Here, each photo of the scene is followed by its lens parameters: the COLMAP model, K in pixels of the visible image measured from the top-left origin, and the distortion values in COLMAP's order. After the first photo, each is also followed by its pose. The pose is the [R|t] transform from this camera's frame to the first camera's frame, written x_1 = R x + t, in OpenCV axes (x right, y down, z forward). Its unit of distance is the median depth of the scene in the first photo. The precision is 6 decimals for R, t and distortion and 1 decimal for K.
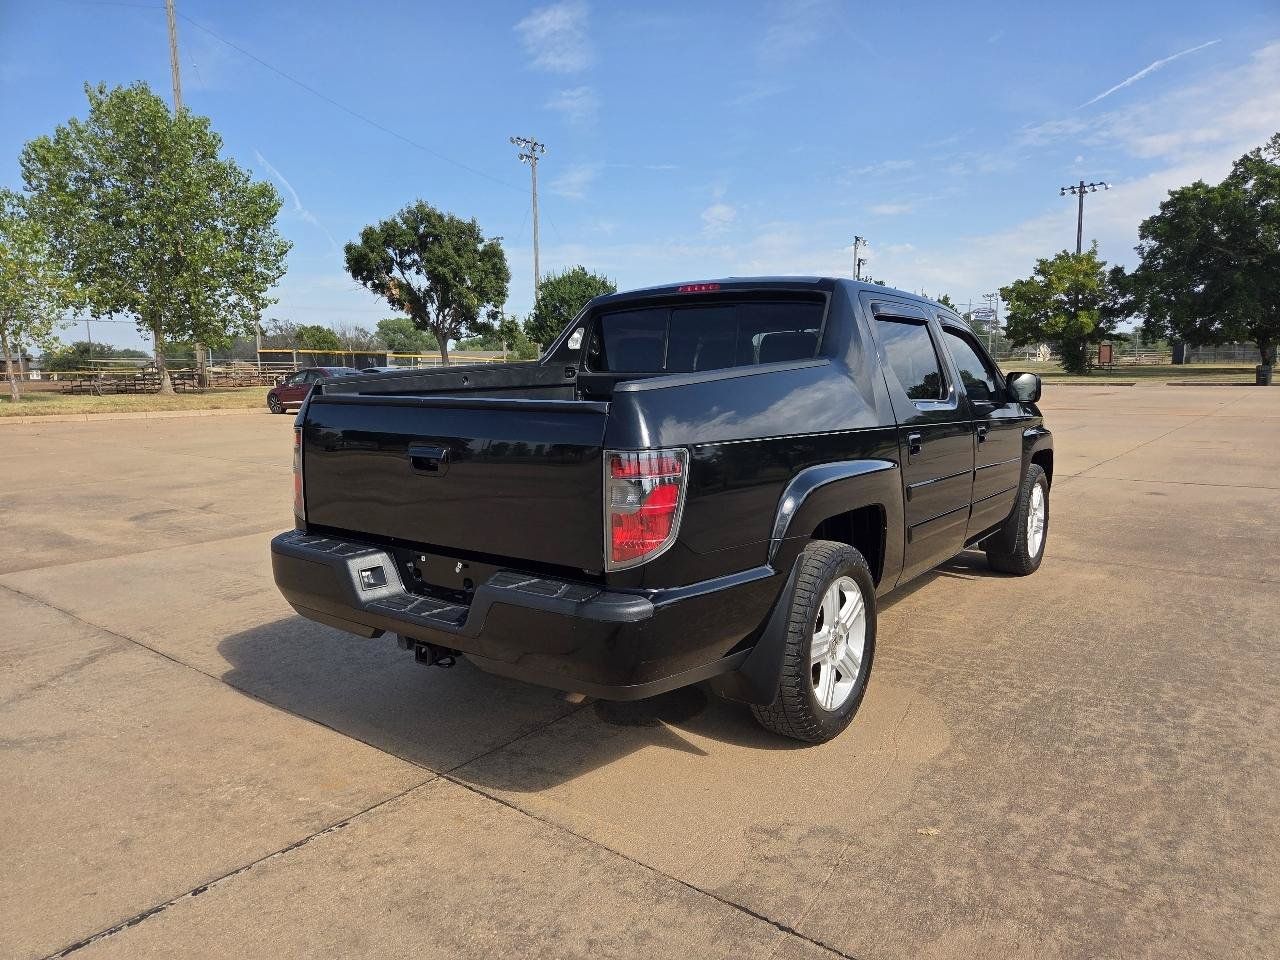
lens RADIAL K [[848.4, 0, 659.0], [0, 848.4, 485.6], [0, 0, 1]] dist [0.067329, -0.063725]
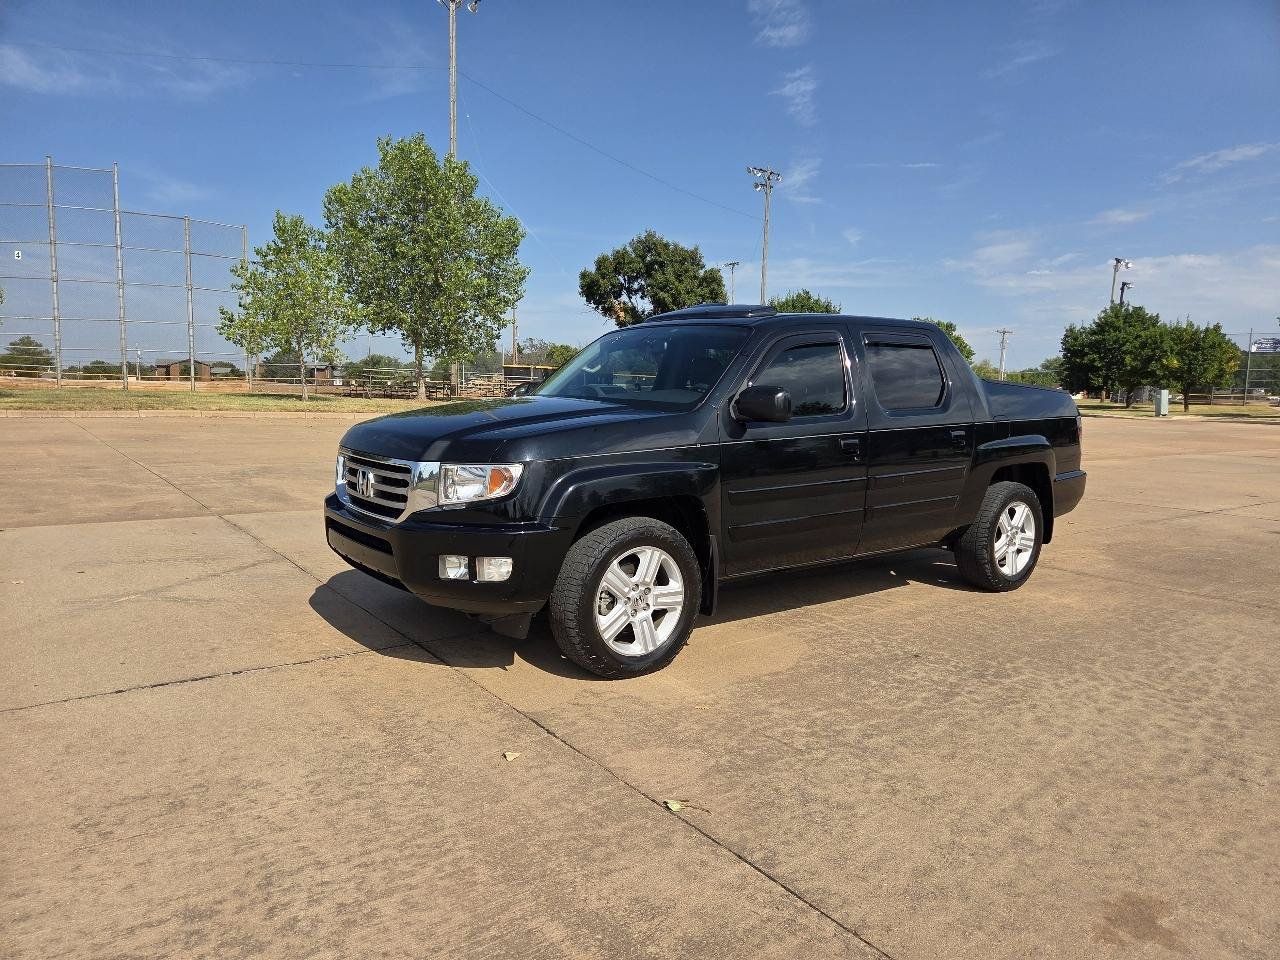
lens RADIAL K [[845.2, 0, 666.1], [0, 845.2, 484.8], [0, 0, 1]] dist [0.068677, -0.061585]
pose [[0.965962, 0.062725, -0.250962, 0.031908], [-0.069403, 0.997429, -0.017839, 0.004082], [0.249198, 0.034649, 0.967832, -0.019423]]
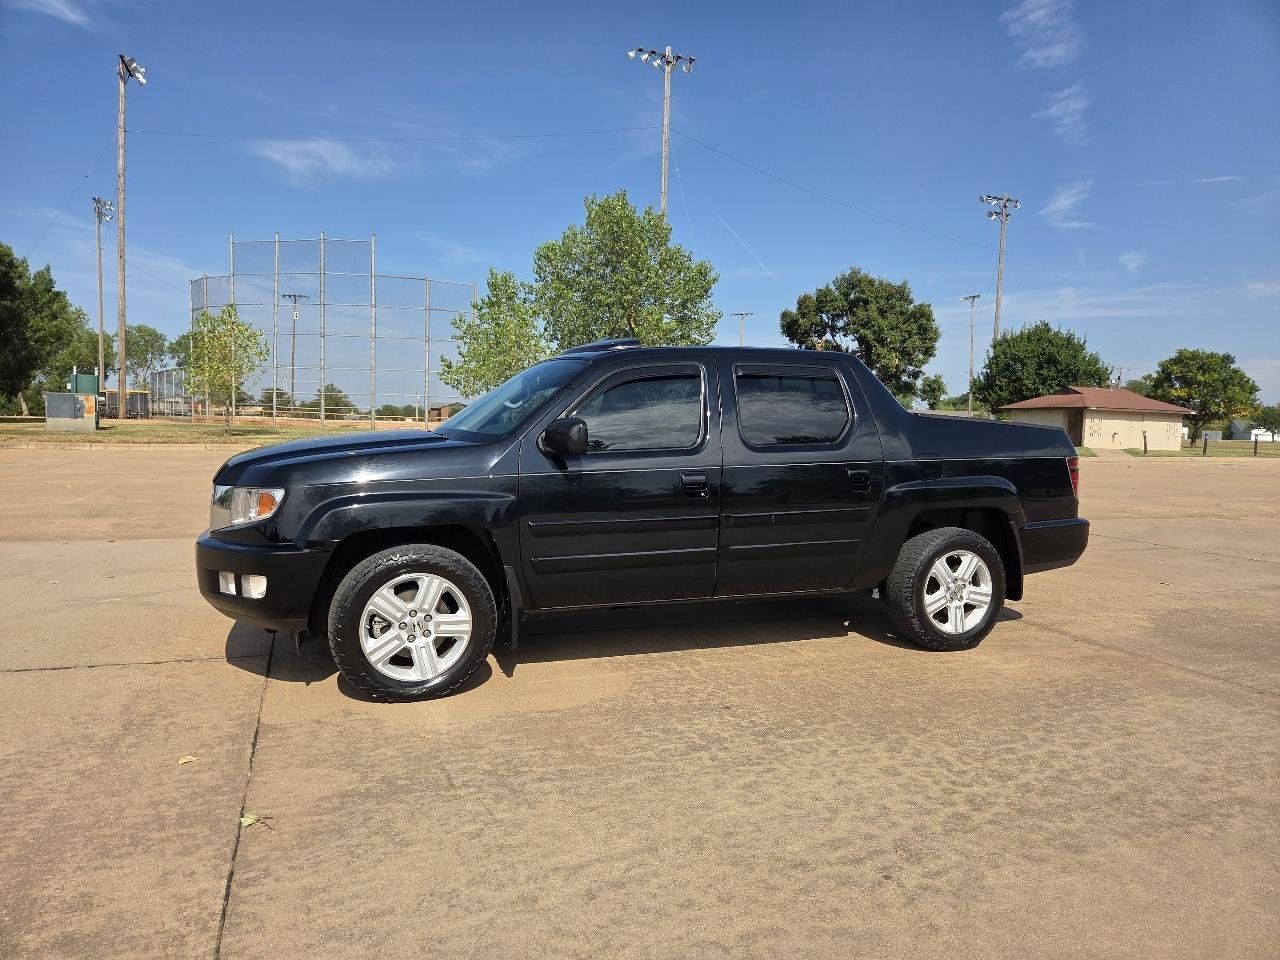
lens RADIAL K [[848.4, 0, 659.0], [0, 848.4, 485.6], [0, 0, 1]] dist [0.067329, -0.063725]
pose [[0.858213, 0.070589, -0.508417, 0.072408], [-0.105091, 0.993681, -0.039432, 0.000907], [0.502420, 0.087271, 0.860208, -0.002054]]
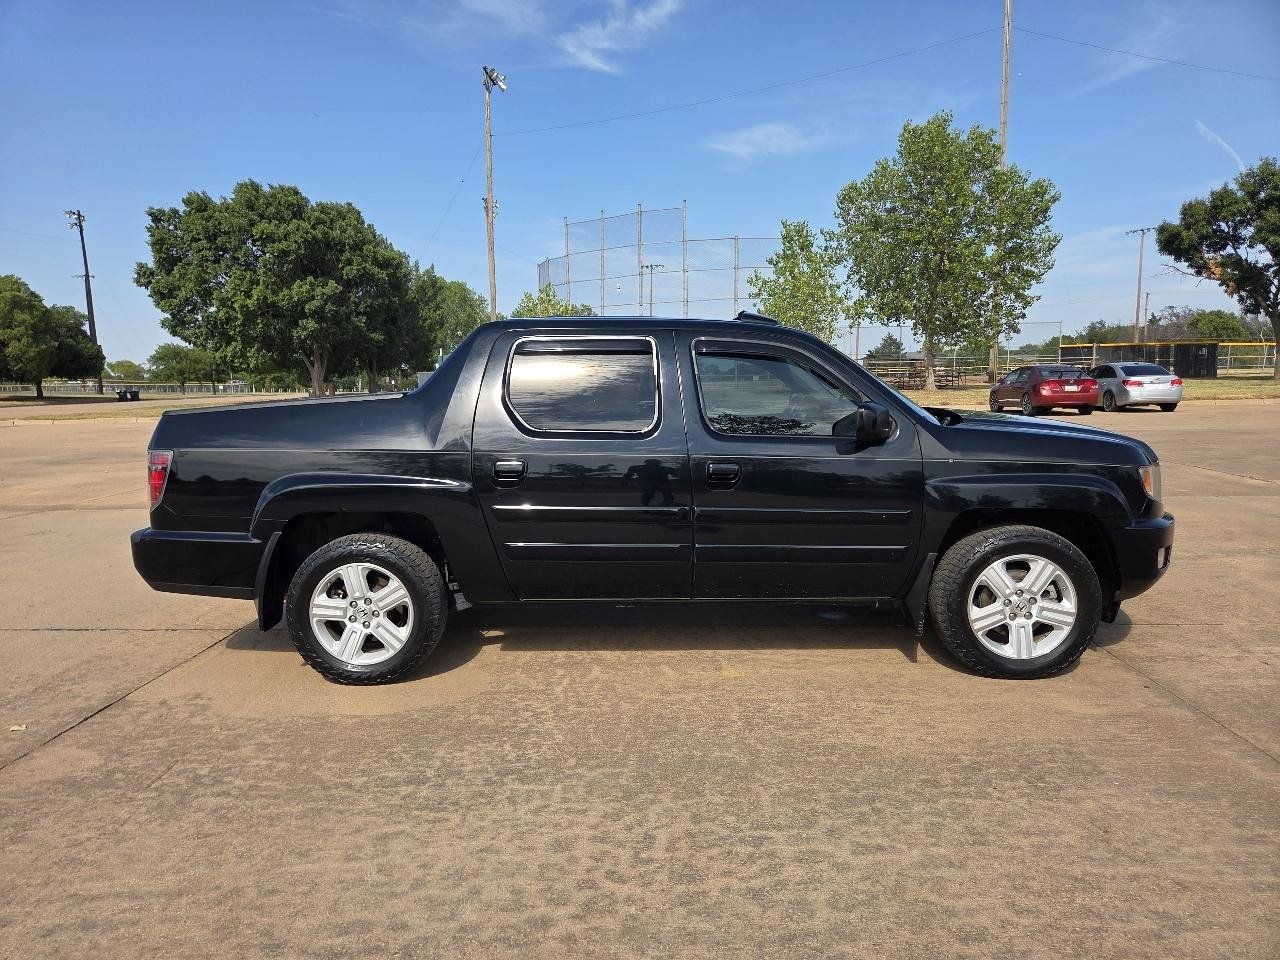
lens RADIAL K [[859.5, 0, 642.5], [0, 859.5, 483.9], [0, 0, 1]] dist [0.060572, -0.059636]
pose [[0.569471, 0.101357, -0.815739, 0.103424], [-0.097098, 0.993716, 0.055687, -0.008688], [0.816256, 0.047495, 0.575734, 0.040090]]
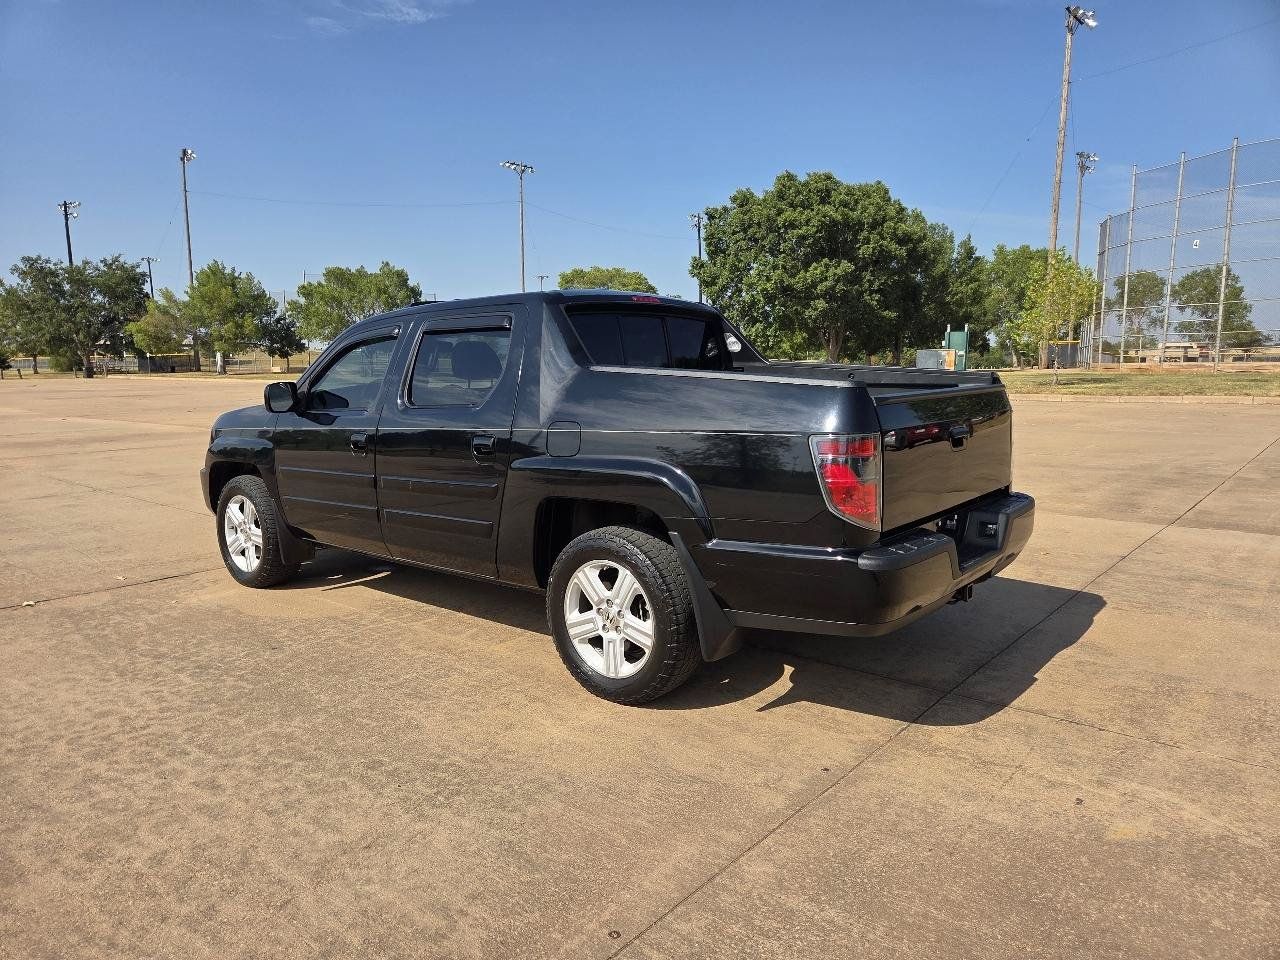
lens RADIAL K [[867.7, 0, 640.0], [0, 867.7, 480.0], [0, 0, 1]] dist [0.064856, -0.061184]
pose [[-0.051650, 0.144393, -0.988172, 0.126716], [-0.124265, 0.980873, 0.149822, -0.018544], [0.990904, 0.130534, -0.032720, 0.118076]]
